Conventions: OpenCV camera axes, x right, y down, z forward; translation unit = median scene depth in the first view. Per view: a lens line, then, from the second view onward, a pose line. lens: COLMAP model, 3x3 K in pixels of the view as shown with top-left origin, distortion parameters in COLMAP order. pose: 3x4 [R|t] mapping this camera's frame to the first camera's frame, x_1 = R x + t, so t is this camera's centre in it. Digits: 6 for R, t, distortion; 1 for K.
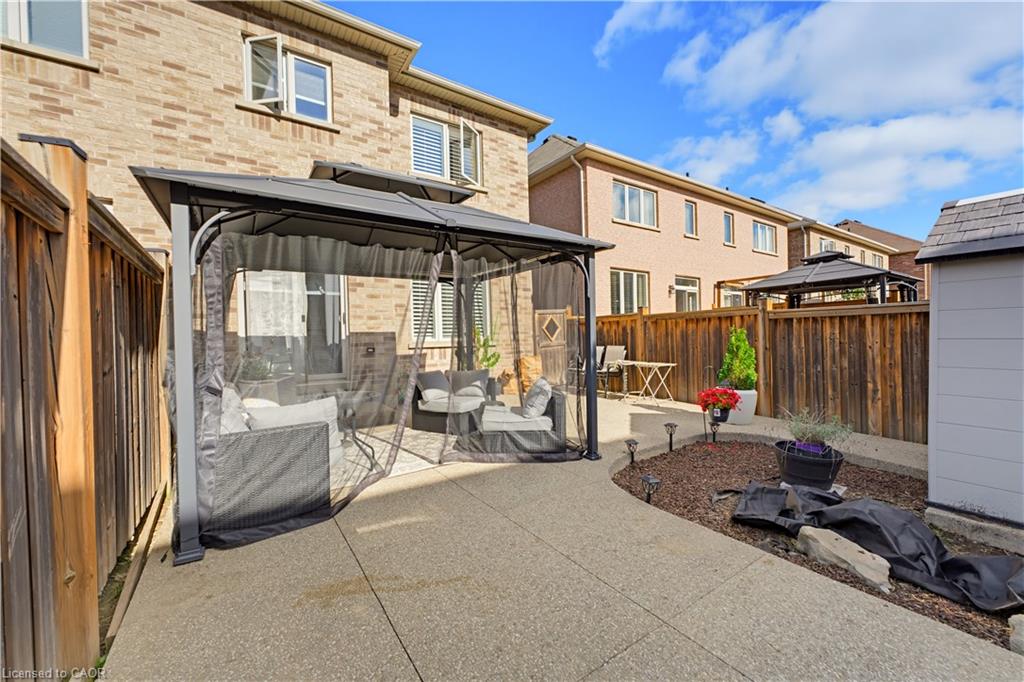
lens RADIAL K [[412.1, 0, 512.1], [0, 412.1, 340.5], [0, 0, 1]] dist [-0.008999, 0.003510]
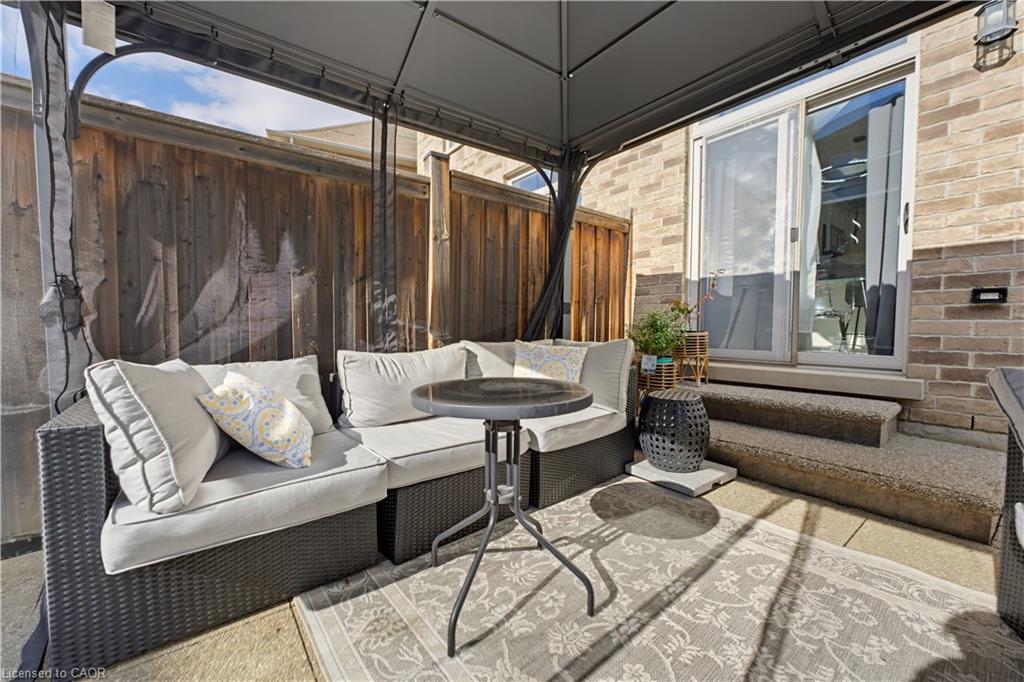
lens RADIAL K [[412.1, 0, 511.4], [0, 412.1, 341.2], [0, 0, 1]] dist [-0.008999, 0.003510]
pose [[0.074679, 0.055893, -0.995640, -0.040851], [-0.004759, 0.998437, 0.055693, 0.043374], [0.997196, 0.000579, 0.074829, 0.594008]]
